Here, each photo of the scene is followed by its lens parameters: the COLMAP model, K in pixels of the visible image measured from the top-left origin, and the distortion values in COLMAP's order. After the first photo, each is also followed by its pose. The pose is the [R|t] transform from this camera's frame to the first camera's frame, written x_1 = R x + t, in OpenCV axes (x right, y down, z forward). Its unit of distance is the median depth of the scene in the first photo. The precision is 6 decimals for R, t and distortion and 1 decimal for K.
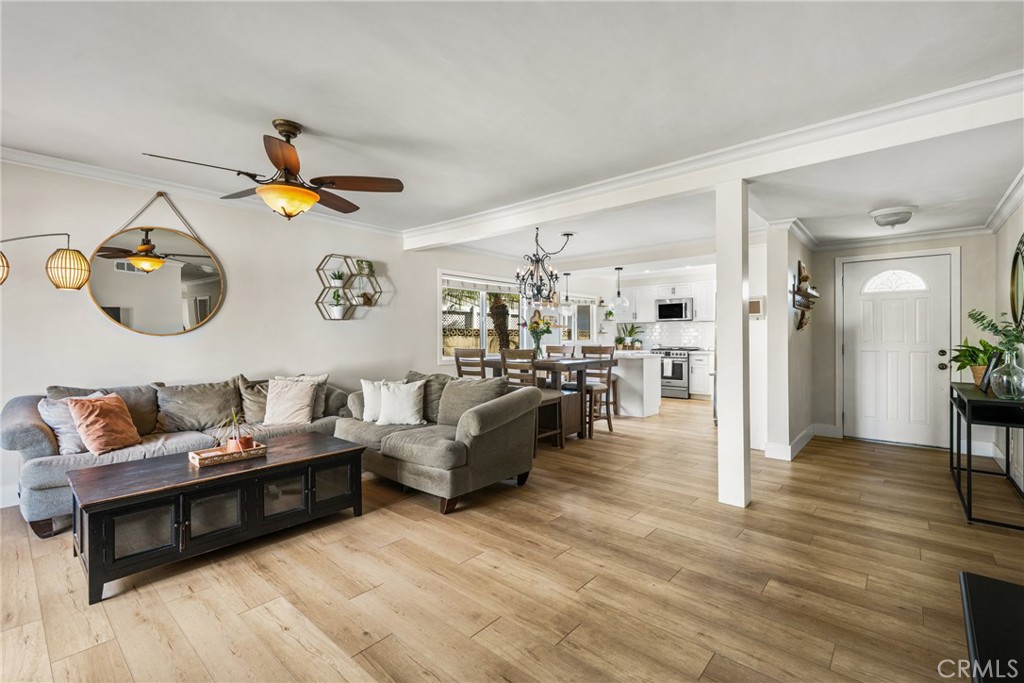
lens RADIAL K [[453.7, 0, 512.0], [0, 453.7, 341.5], [0, 0, 1]] dist [-0.000395, -0.000022]
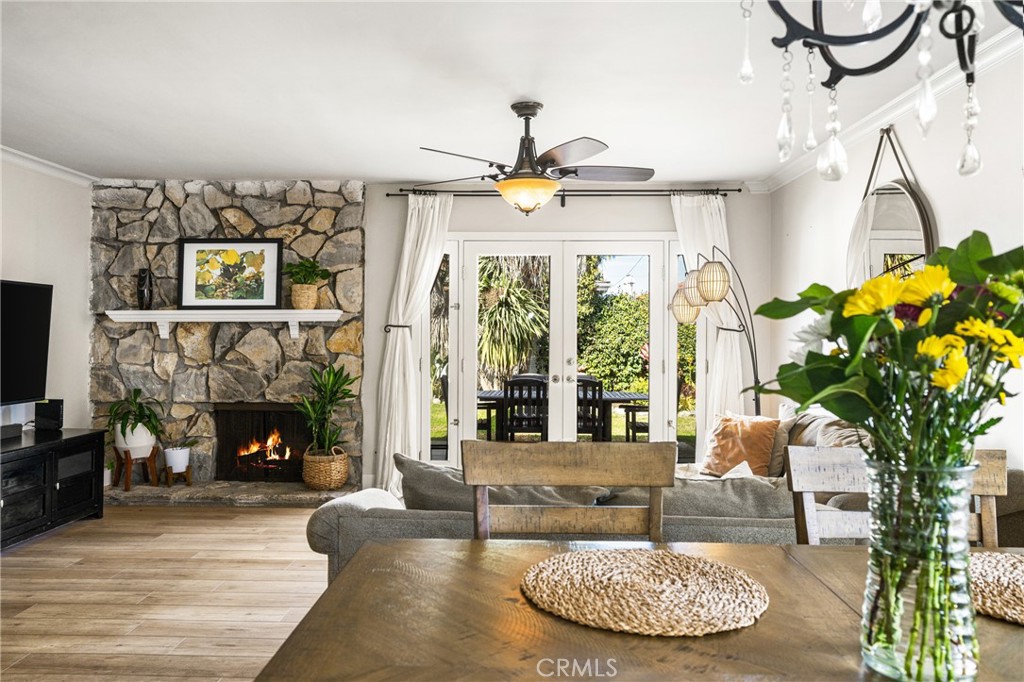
lens RADIAL K [[766.7, 0, 513.6], [0, 766.7, 324.2], [0, 0, 1]] dist [-0.008996, 0.000626]
pose [[-0.770384, -0.007337, -0.637538, 0.409623], [-0.010874, 0.999940, 0.001632, -0.061138], [0.637488, 0.008190, -0.770417, 1.933709]]
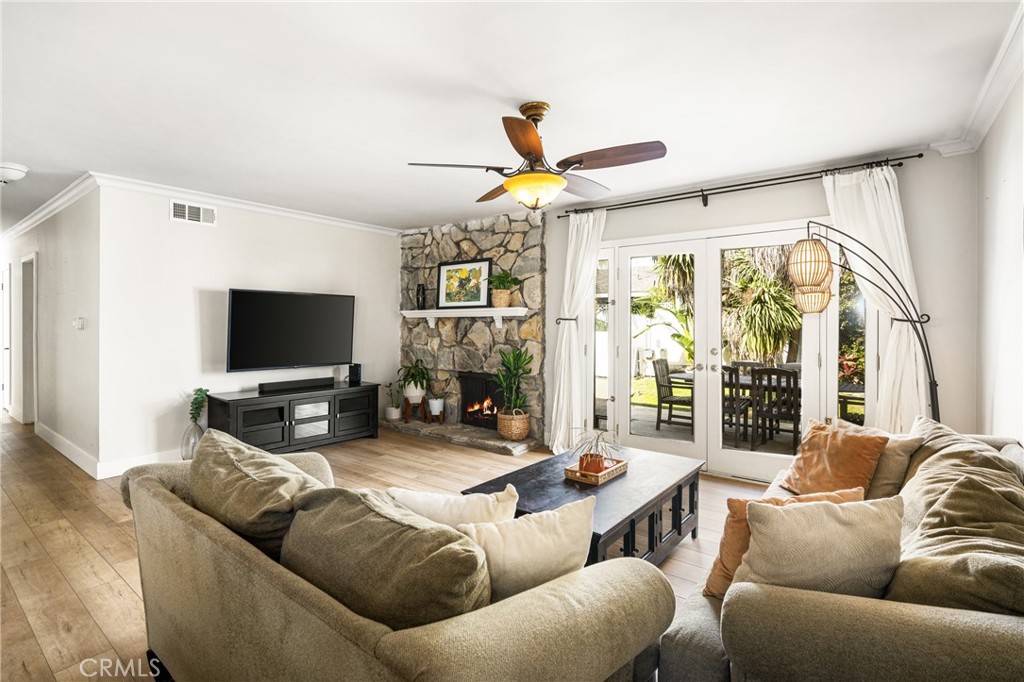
lens RADIAL K [[492.6, 0, 486.9], [0, 492.6, 319.5], [0, 0, 1]] dist [-0.000637, 0.000199]
pose [[-0.999472, -0.001704, -0.032453, -0.333835], [-0.001844, 0.999989, 0.004304, -0.054434], [0.032445, 0.004361, -0.999464, 1.823970]]
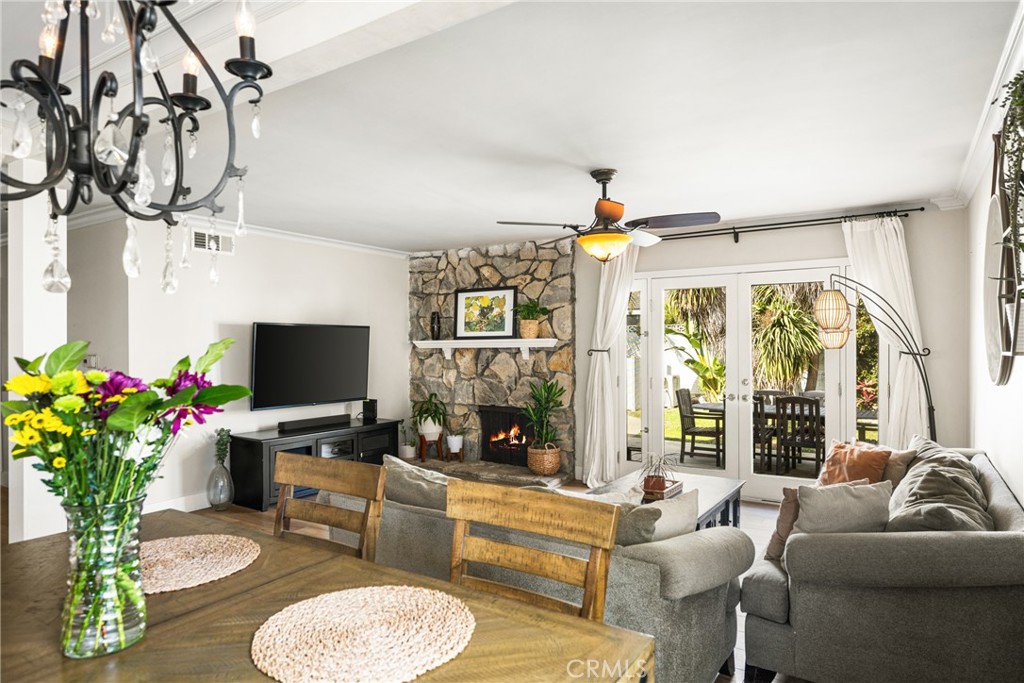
lens RADIAL K [[621.1, 0, 512.0], [0, 621.1, 341.5], [0, 0, 1]] dist [0.003608, 0.000277]
pose [[-0.989802, 0.005246, -0.142352, -0.076146], [0.004076, 0.999955, 0.008510, -0.098164], [0.142390, 0.007843, -0.989780, 2.175762]]
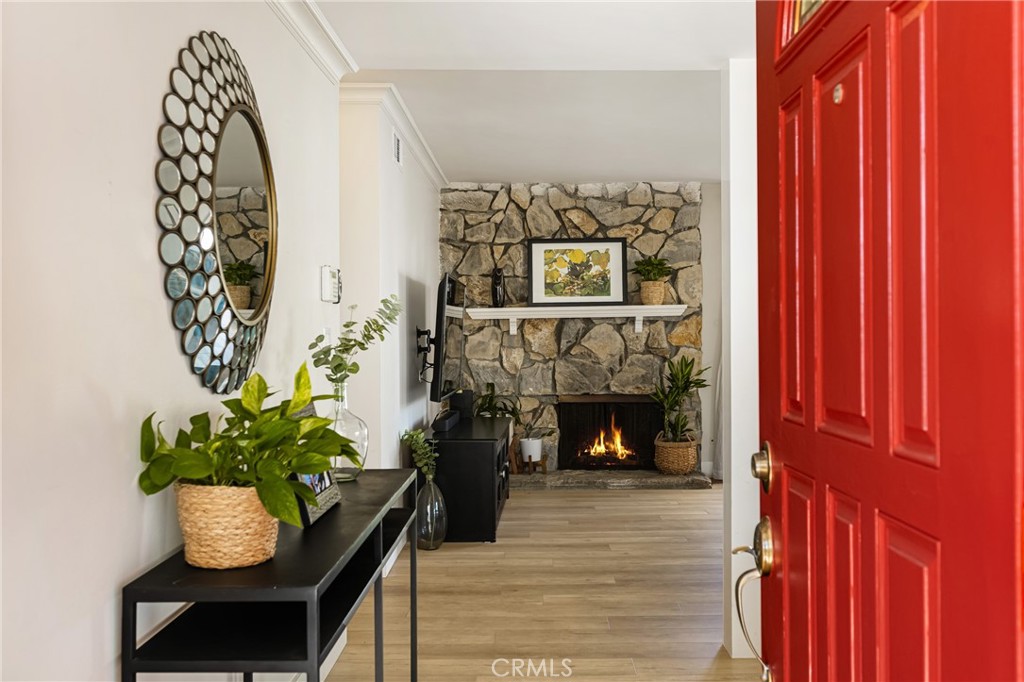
lens RADIAL K [[977.2, 0, 512.0], [0, 977.2, 341.0], [0, 0, 1]] dist [-0.014694, -0.001656]
pose [[-0.766969, 0.012319, -0.641566, 1.579488], [0.002205, 0.999860, 0.016563, -0.036834], [0.641680, 0.011289, -0.766889, 1.861633]]
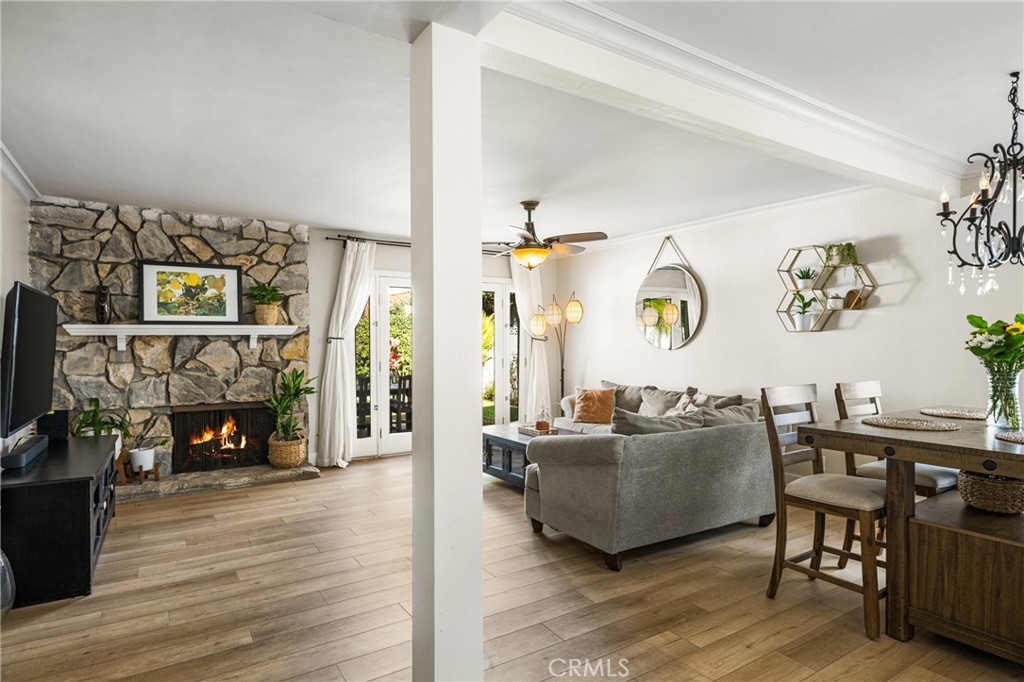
lens RADIAL K [[567.8, 0, 525.2], [0, 567.8, 347.7], [0, 0, 1]] dist [-0.003880, -0.002106]
pose [[-0.262786, 0.013490, -0.964760, 1.106451], [-0.008398, 0.999832, 0.016268, -0.054378], [0.964818, 0.012377, -0.262628, 1.335759]]
